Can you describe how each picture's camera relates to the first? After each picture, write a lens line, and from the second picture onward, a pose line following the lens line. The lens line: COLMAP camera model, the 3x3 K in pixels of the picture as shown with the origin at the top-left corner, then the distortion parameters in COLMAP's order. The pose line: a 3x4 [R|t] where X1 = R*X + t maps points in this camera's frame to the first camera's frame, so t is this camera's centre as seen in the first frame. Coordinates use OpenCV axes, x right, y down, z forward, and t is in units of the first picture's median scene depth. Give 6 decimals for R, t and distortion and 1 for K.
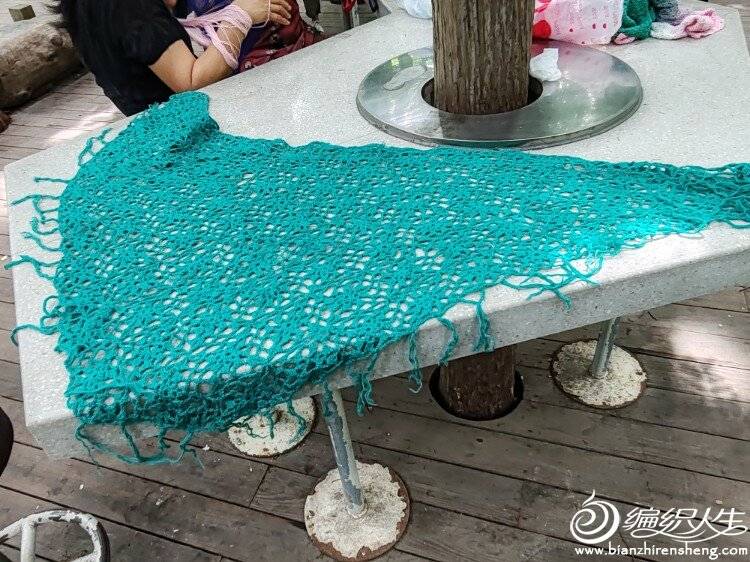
lens RADIAL K [[569.0, 0, 379.4], [0, 569.0, 281.0], [0, 0, 1]] dist [-0.033297, 0.003759]
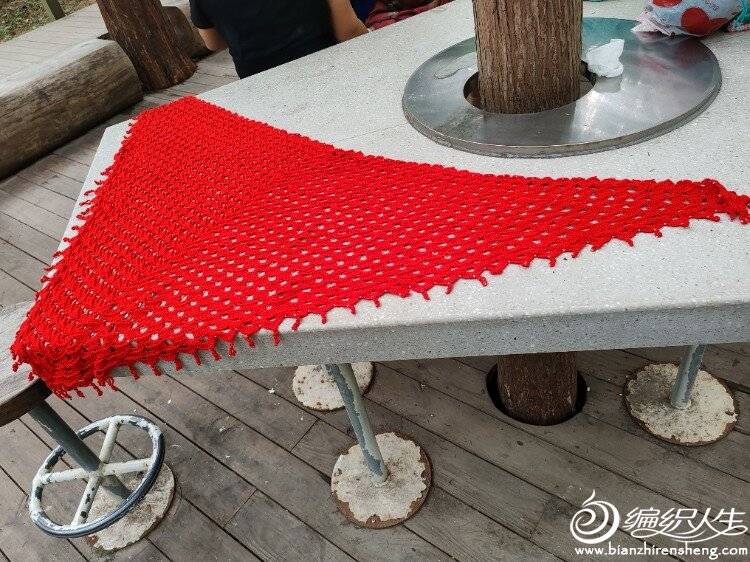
lens RADIAL K [[576.8, 0, 372.8], [0, 576.8, 279.6], [0, 0, 1]] dist [0.024539, -0.063771]
pose [[0.940343, 0.153751, -0.303506, 0.207044], [-0.132640, 0.987150, 0.089121, -0.051197], [0.313308, -0.043547, 0.948653, -0.001253]]
